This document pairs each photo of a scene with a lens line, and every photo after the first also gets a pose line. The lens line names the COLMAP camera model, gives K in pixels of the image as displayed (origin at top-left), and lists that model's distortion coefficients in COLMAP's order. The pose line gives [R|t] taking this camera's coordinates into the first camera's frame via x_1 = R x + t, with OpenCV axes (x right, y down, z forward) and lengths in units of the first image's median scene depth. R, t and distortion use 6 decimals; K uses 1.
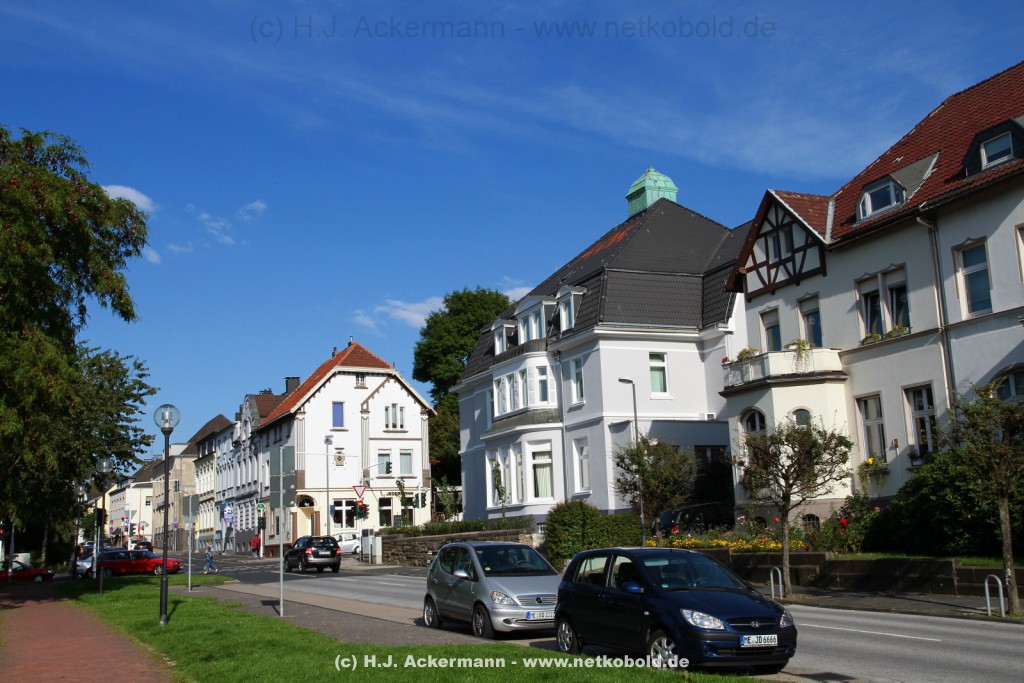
lens RADIAL K [[1121.8, 0, 509.4], [0, 1121.8, 340.6], [0, 0, 1]] dist [0.027572, 0.000000]
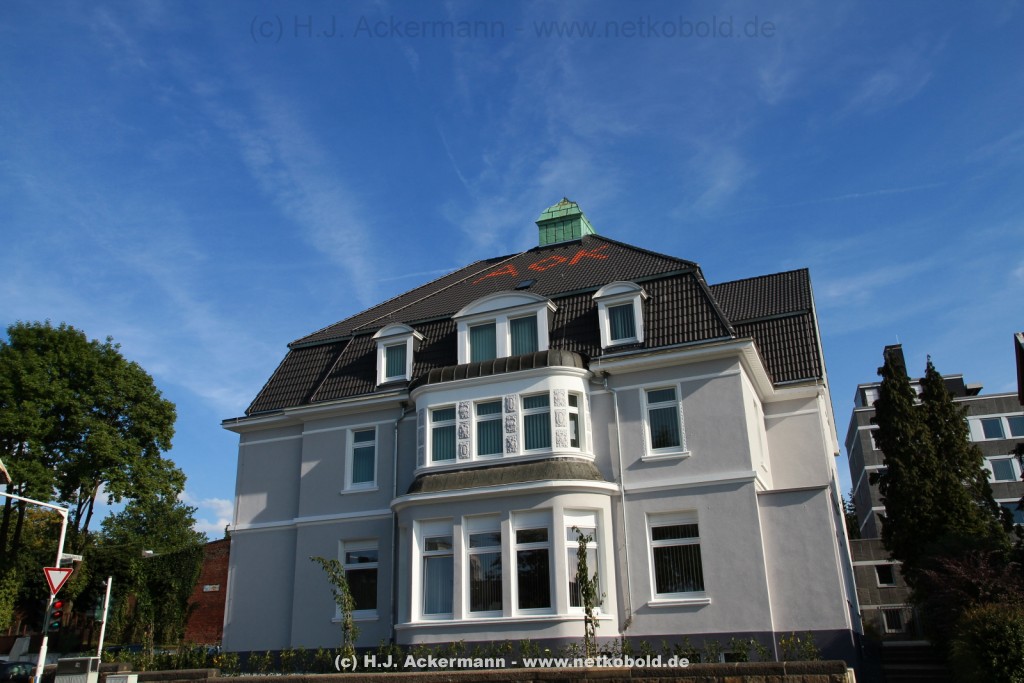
lens RADIAL K [[852.0, 0, 515.6], [0, 852.0, 344.0], [0, 0, 1]] dist [-0.008288, 0.015827]
pose [[0.714830, 0.263630, 0.647702, -0.277800], [-0.127181, 0.959781, -0.250292, 0.107886], [-0.687636, 0.096541, 0.719609, 0.604129]]
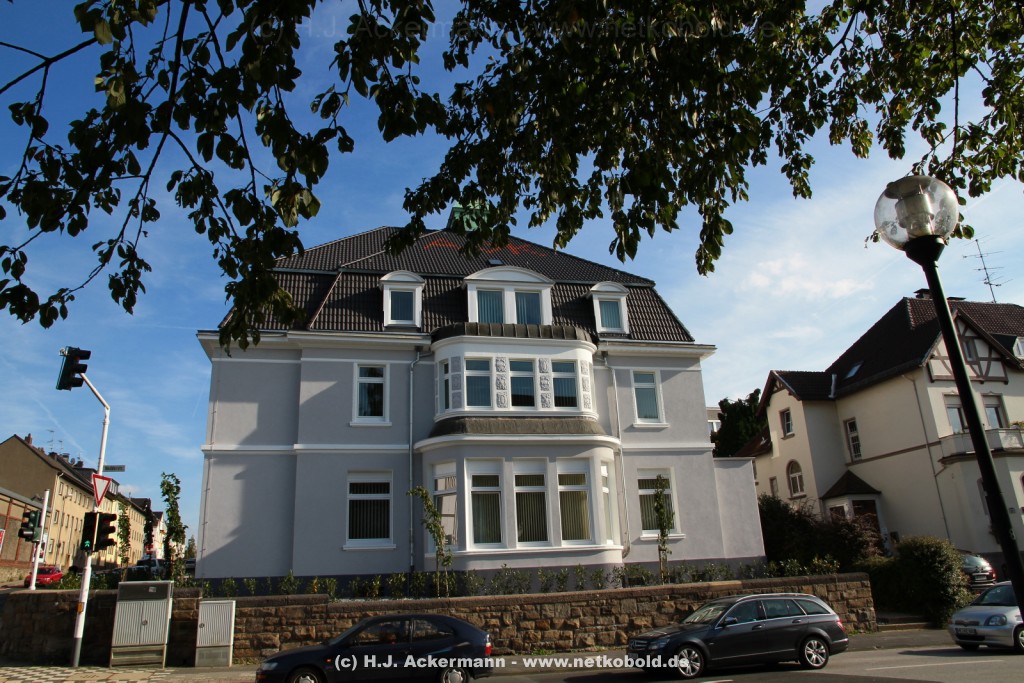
lens RADIAL K [[715.4, 0, 505.9], [0, 715.4, 339.6], [0, 0, 1]] dist [-0.100554, 0.072934]
pose [[0.185813, 0.346338, 0.919523, -0.385500], [-0.140889, 0.935542, -0.323901, 0.153366], [-0.972432, -0.069366, 0.222631, 0.846646]]
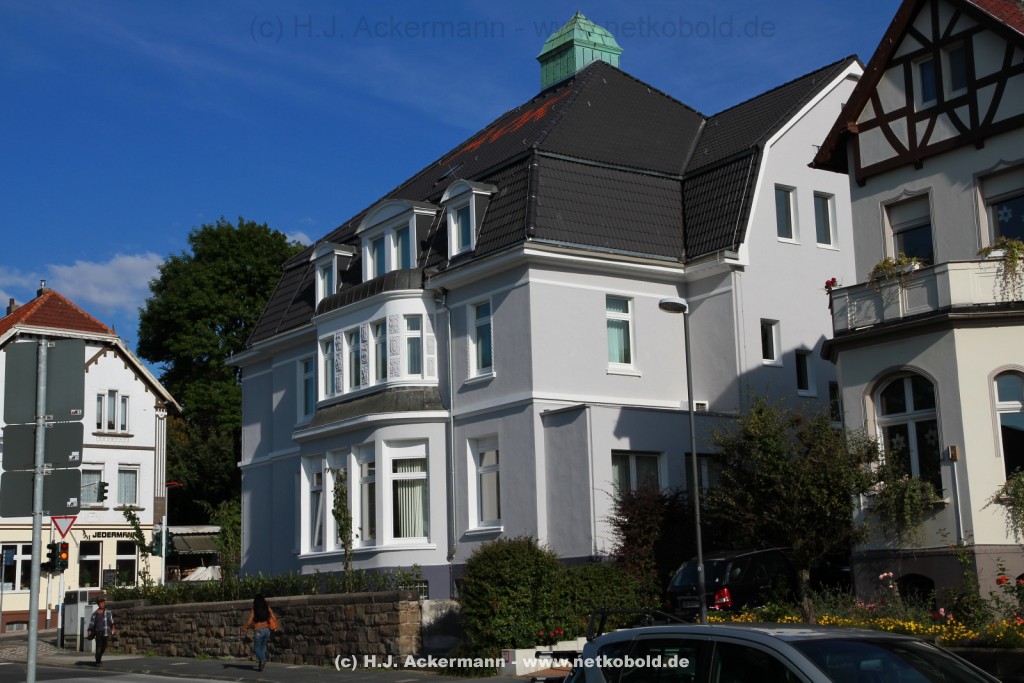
lens RADIAL K [[1468.5, 0, 505.7], [0, 1468.5, 340.3], [0, 0, 1]] dist [0.128228, 0.000000]
pose [[0.981487, 0.044320, 0.186332, -0.059475], [-0.043393, 0.999017, -0.009052, 0.036833], [-0.186550, 0.000799, 0.982445, 0.209049]]
